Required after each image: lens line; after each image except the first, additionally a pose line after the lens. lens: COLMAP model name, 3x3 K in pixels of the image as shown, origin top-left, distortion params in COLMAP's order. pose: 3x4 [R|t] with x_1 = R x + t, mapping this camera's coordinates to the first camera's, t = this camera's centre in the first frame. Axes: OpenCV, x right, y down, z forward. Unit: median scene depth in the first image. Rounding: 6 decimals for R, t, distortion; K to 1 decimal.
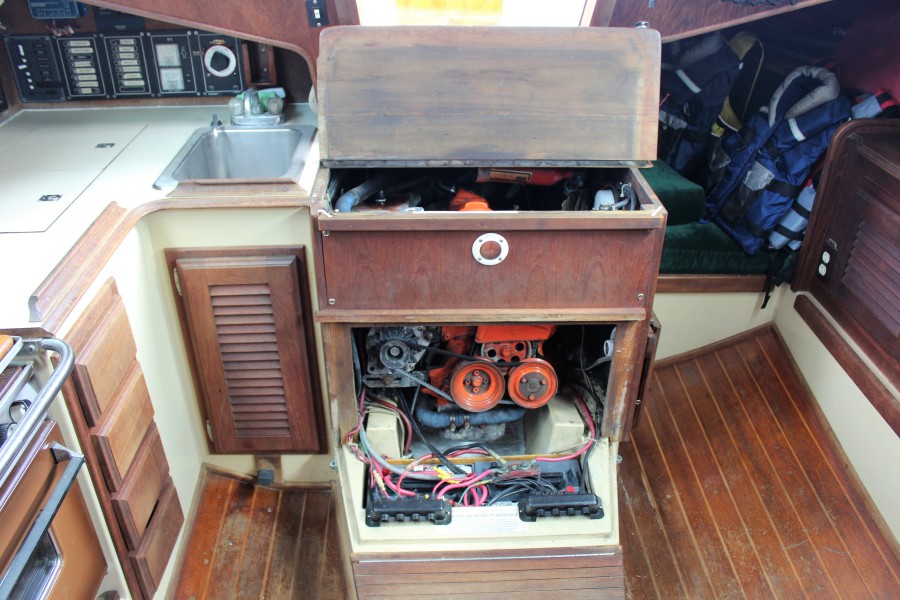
lens RADIAL K [[746.9, 0, 457.8], [0, 746.9, 298.5], [0, 0, 1]] dist [-0.166338, 0.141802]
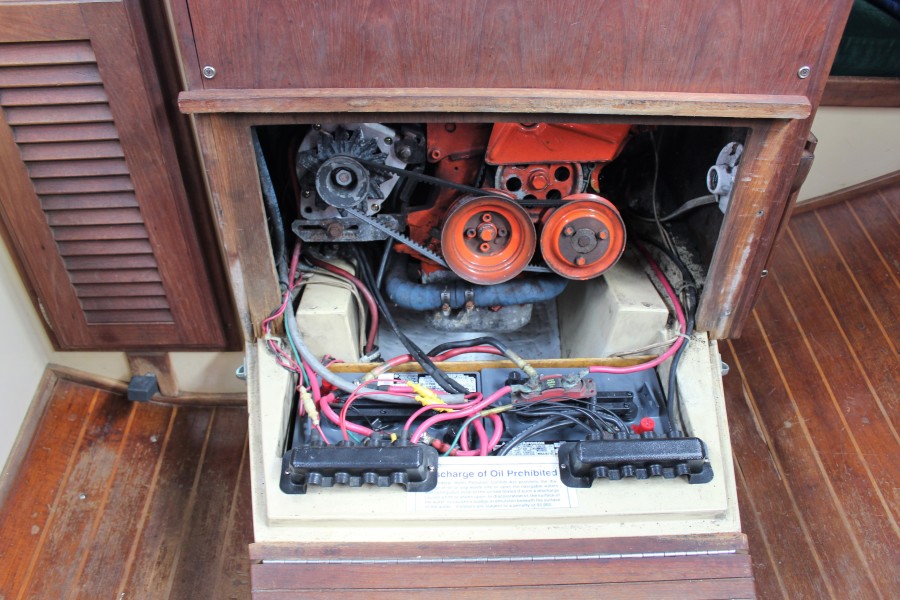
lens RADIAL K [[758.2, 0, 453.5], [0, 758.2, 303.2], [0, 0, 1]] dist [-0.155108, 0.143956]
pose [[0.999771, 0.012190, -0.017576, 0.010762], [-0.008854, 0.983854, 0.178751, 0.061610], [0.019471, -0.178555, 0.983737, 0.418691]]
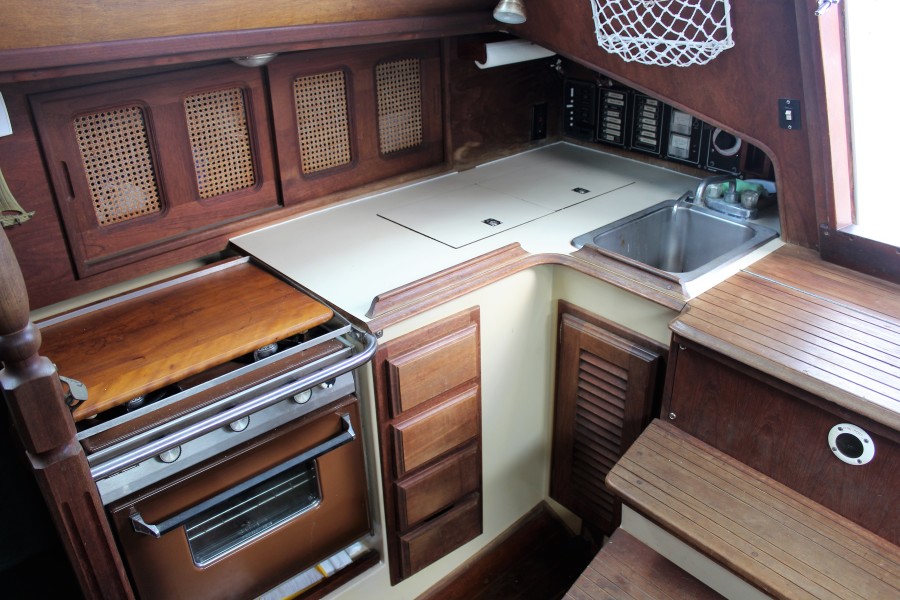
lens RADIAL K [[746.9, 0, 457.8], [0, 746.9, 298.5], [0, 0, 1]] dist [-0.166338, 0.141802]
pose [[0.627180, 0.337587, -0.701912, 0.227374], [-0.378820, 0.919630, 0.103811, -0.110973], [0.680544, 0.200790, 0.704658, 0.130269]]
